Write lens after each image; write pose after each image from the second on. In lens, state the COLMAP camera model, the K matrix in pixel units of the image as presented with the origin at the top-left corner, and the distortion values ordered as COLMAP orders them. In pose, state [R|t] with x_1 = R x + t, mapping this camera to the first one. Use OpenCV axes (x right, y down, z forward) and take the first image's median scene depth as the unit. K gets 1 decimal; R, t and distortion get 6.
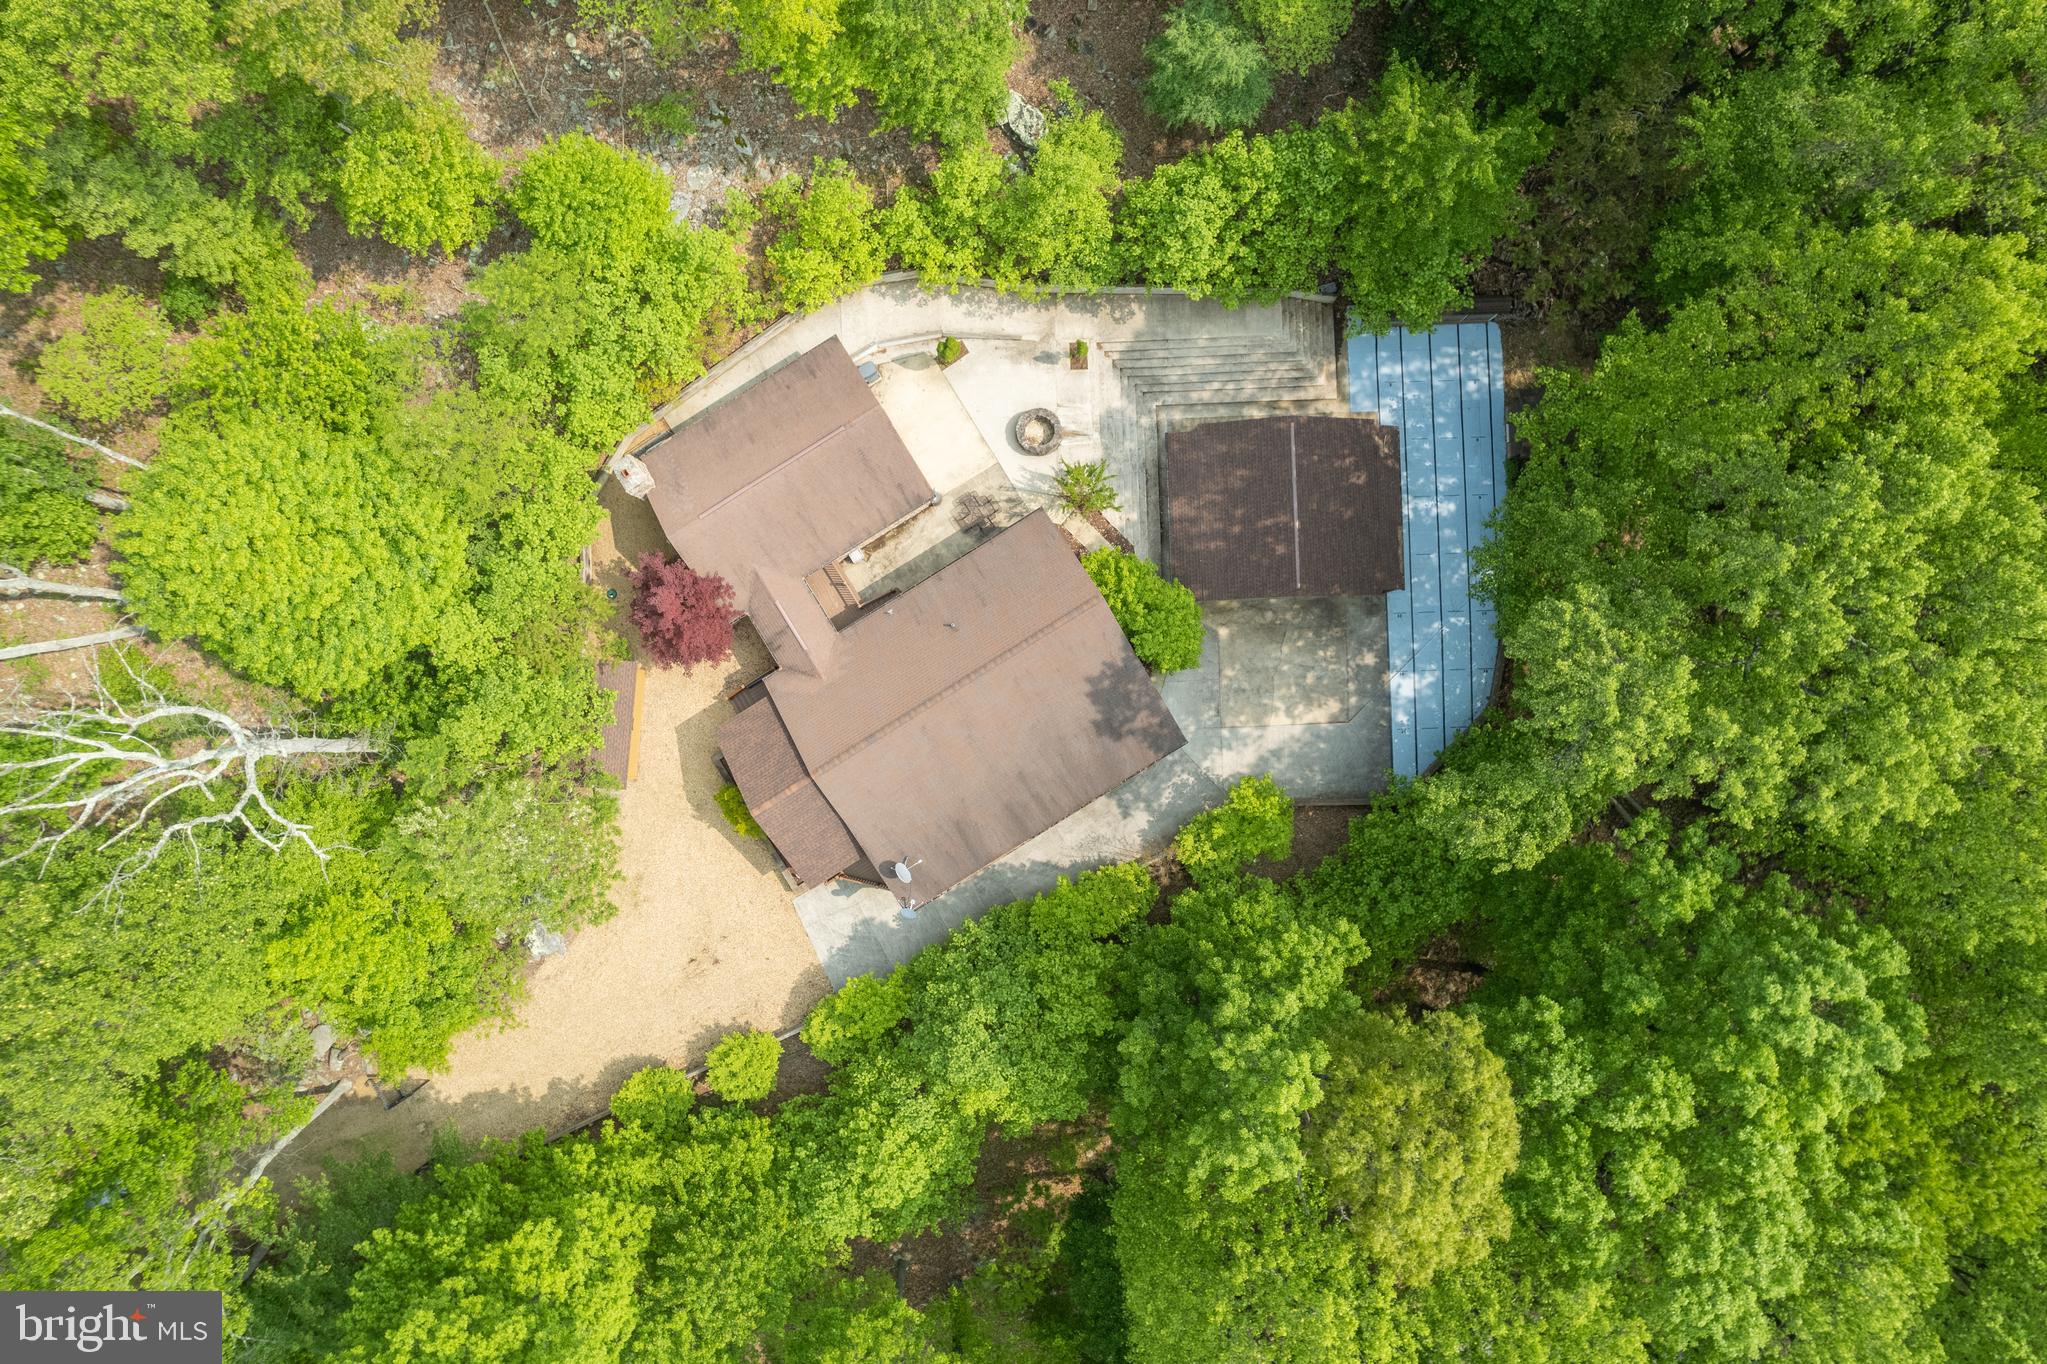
lens RADIAL K [[1324.8, 0, 1023.5], [0, 1324.8, 682.0], [0, 0, 1]] dist [-0.073974, 0.066399]
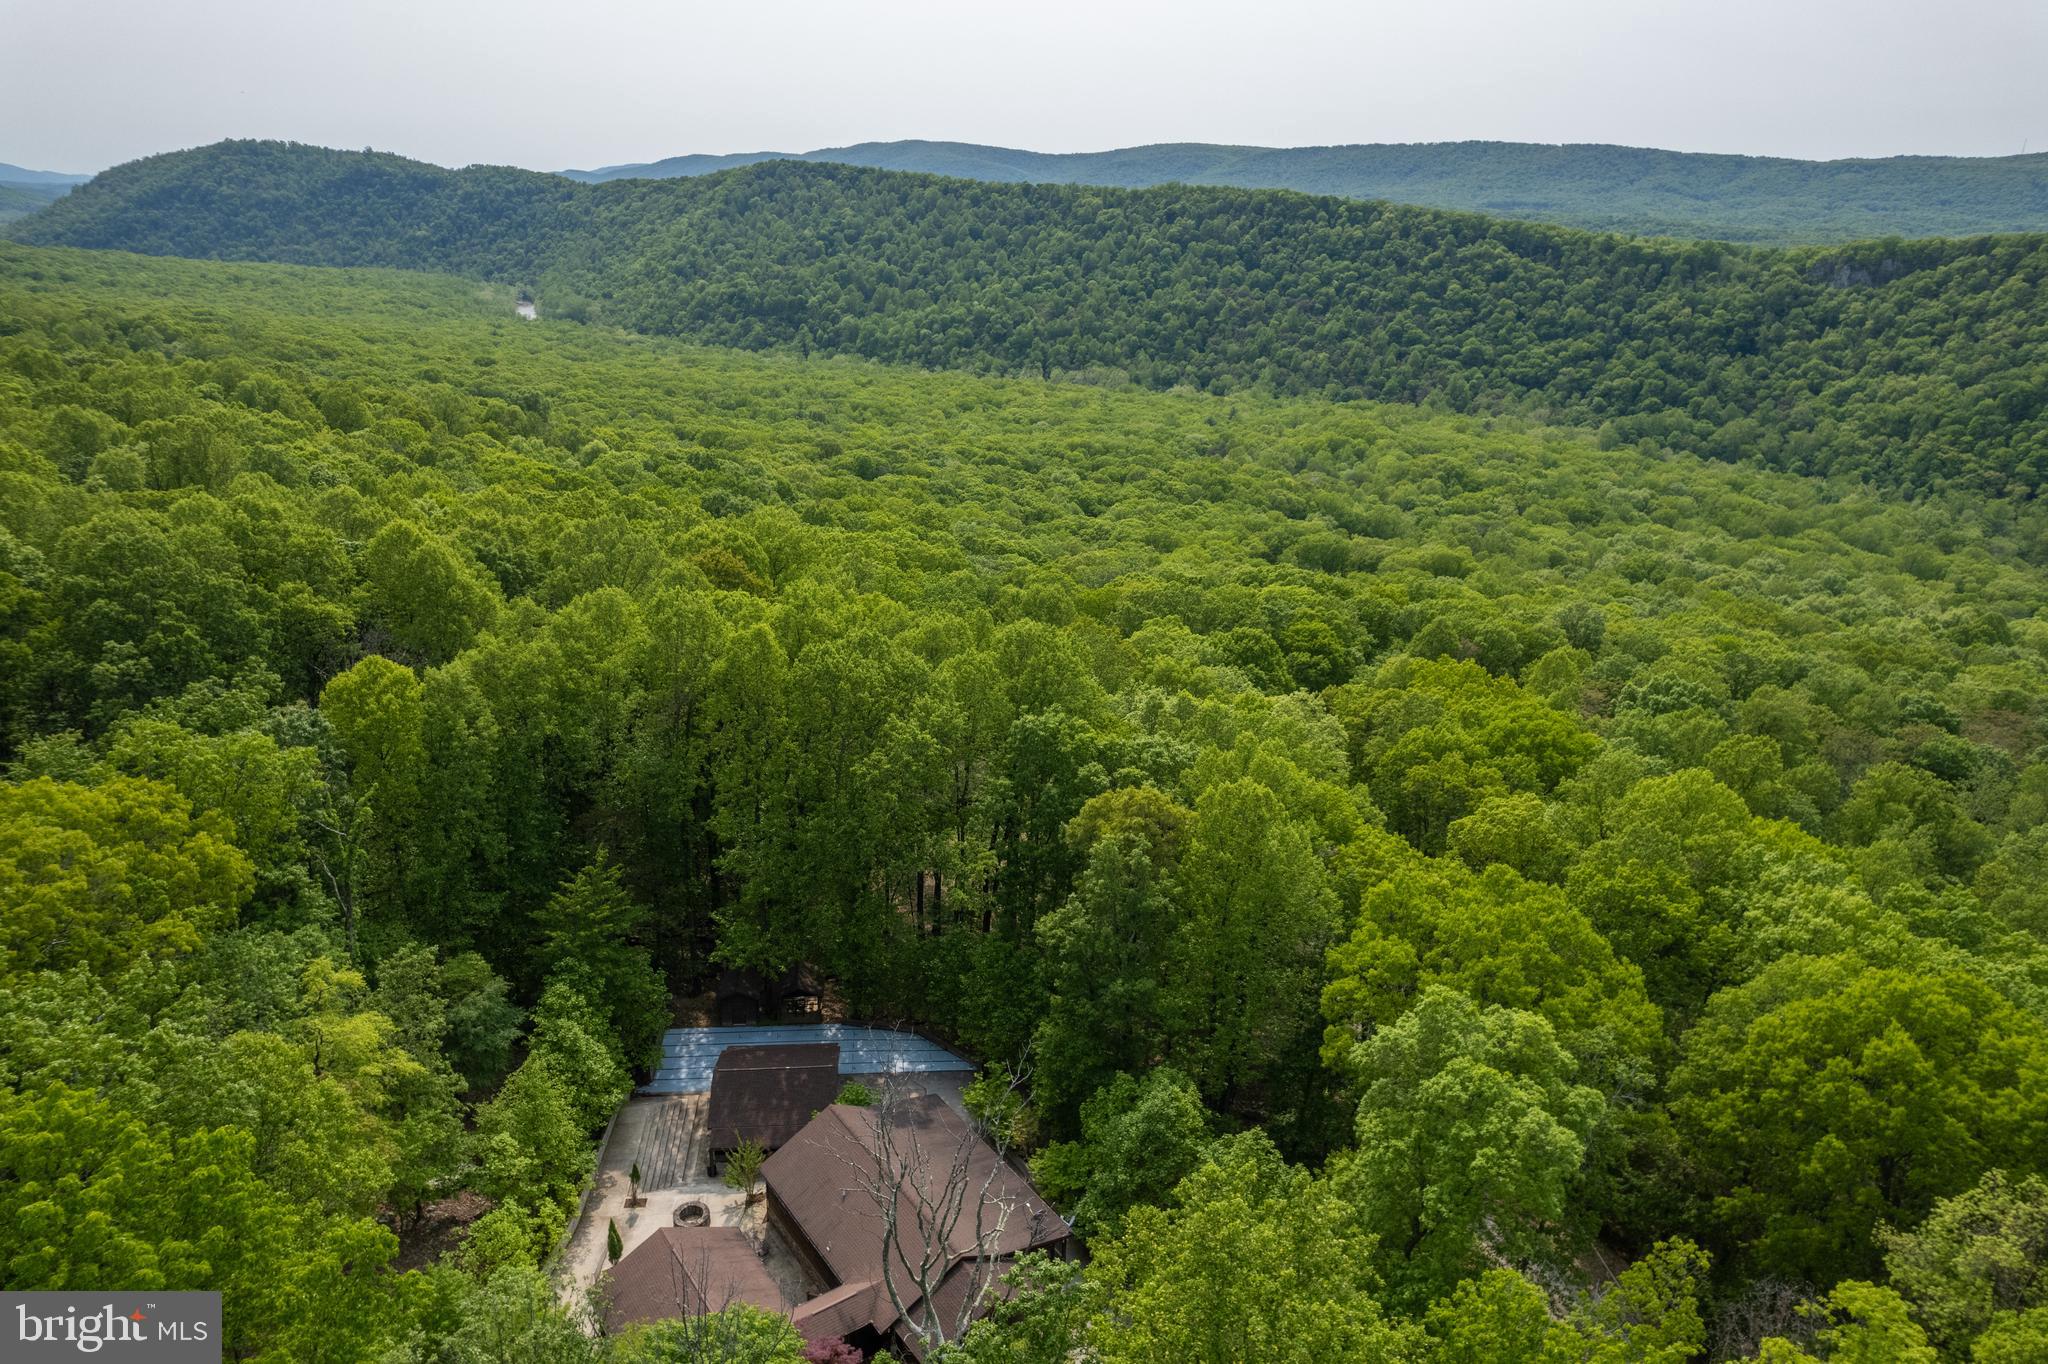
lens RADIAL K [[1325.4, 0, 1024.0], [0, 1325.4, 682.0], [0, 0, 1]] dist [-0.073974, 0.066399]
pose [[-0.057931, -0.373048, 0.926002, -0.936662], [0.998078, -0.001194, 0.061959, 0.048218], [-0.022008, 0.927811, 0.372400, 0.054060]]
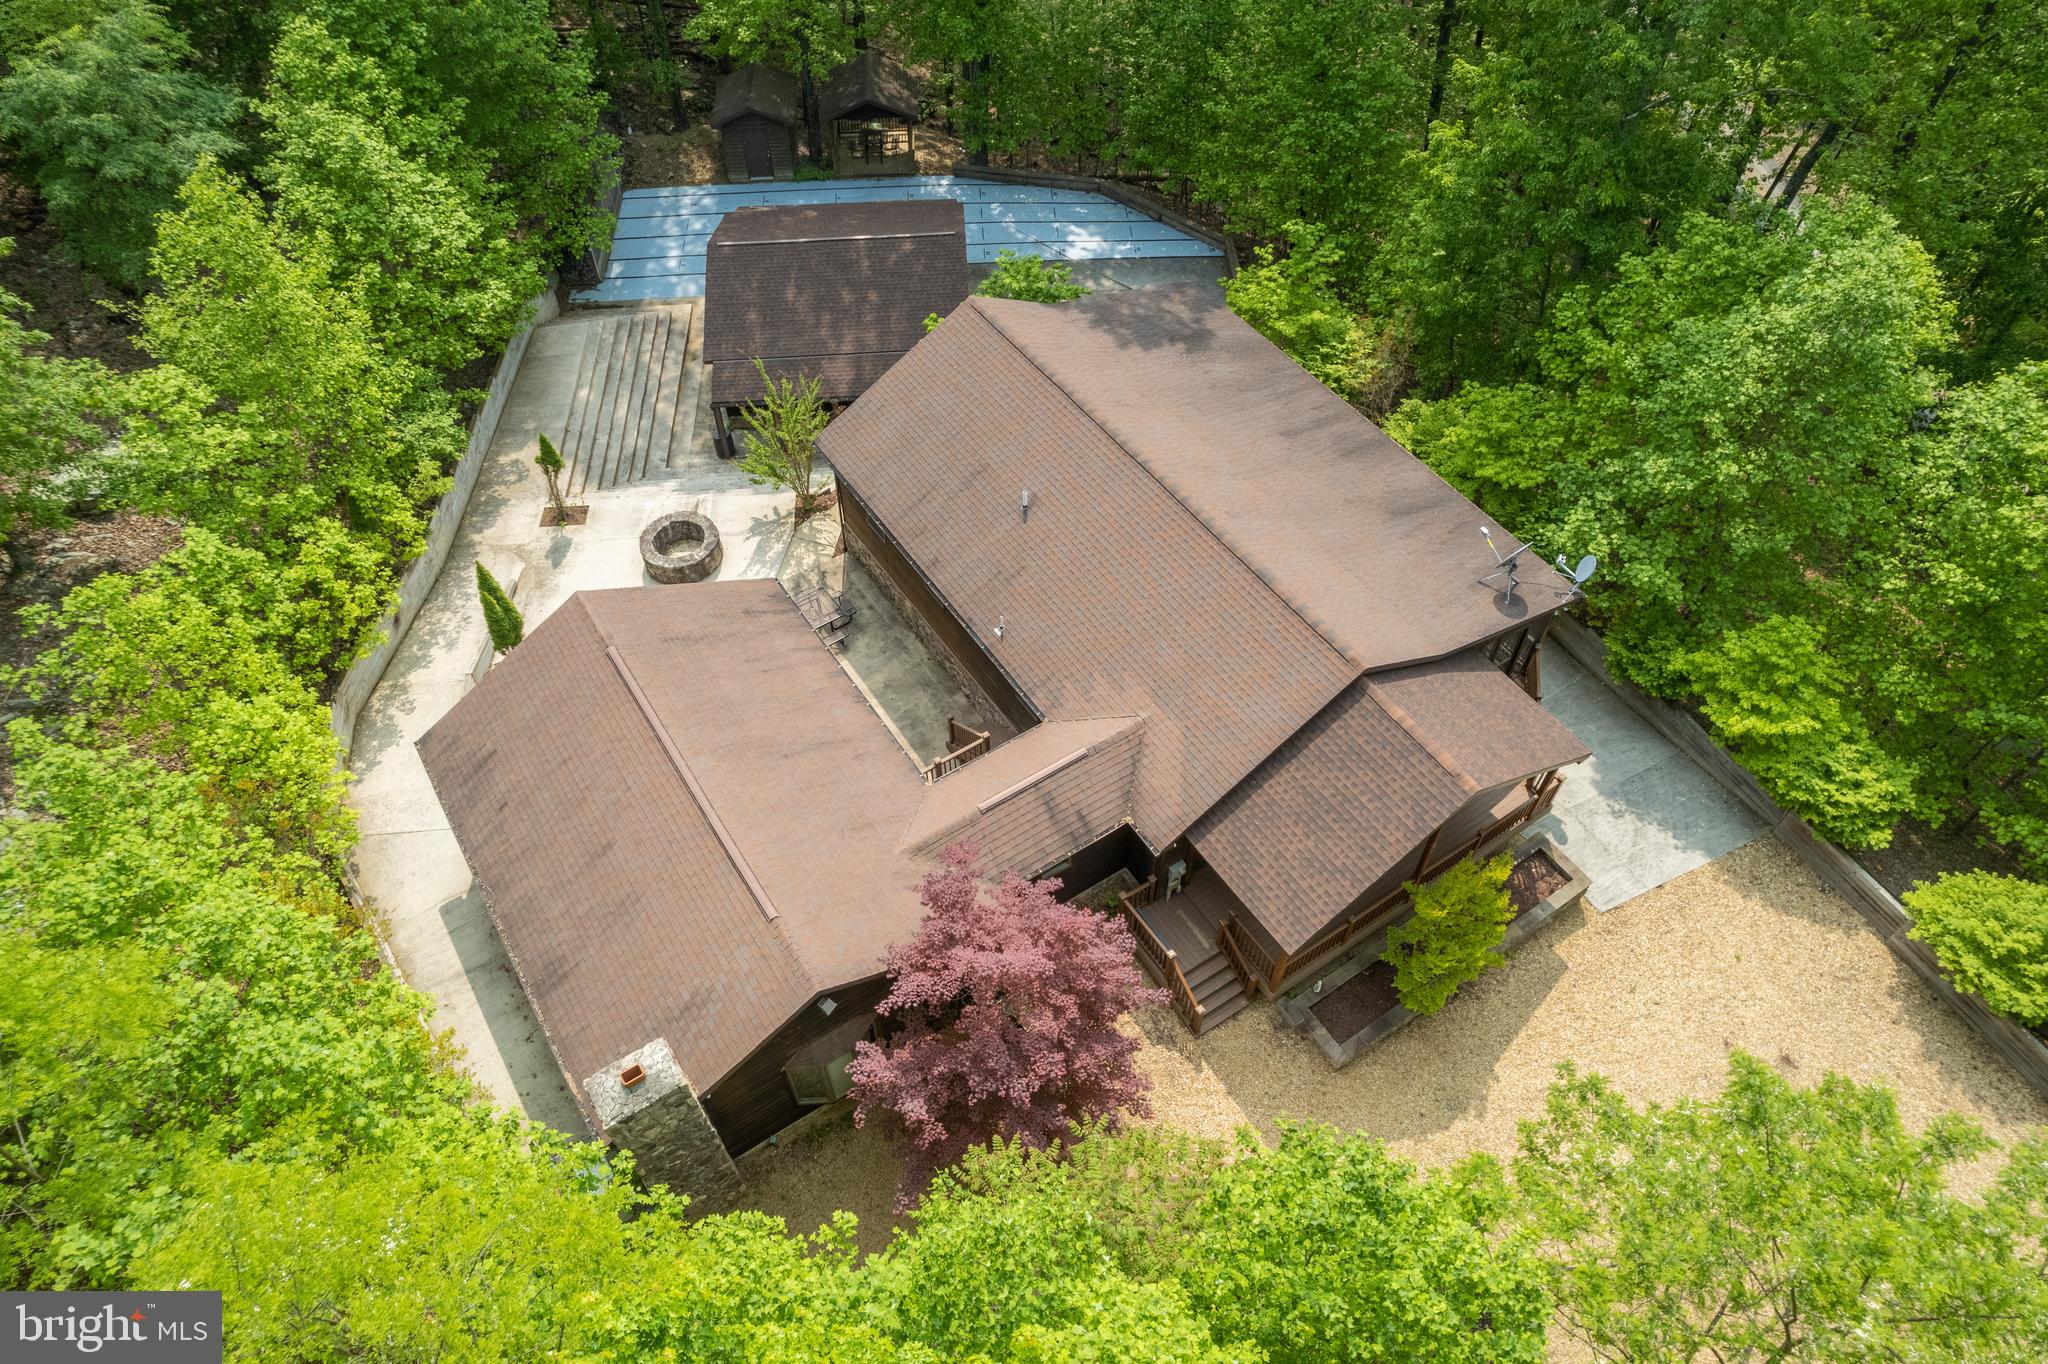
lens RADIAL K [[1325.4, 0, 1024.0], [0, 1325.4, 682.0], [0, 0, 1]] dist [-0.073974, 0.066399]
pose [[-0.024934, -0.797094, 0.603340, -0.376533], [0.999671, -0.023474, 0.010300, -0.044492], [0.005953, 0.603399, 0.797417, 0.554918]]
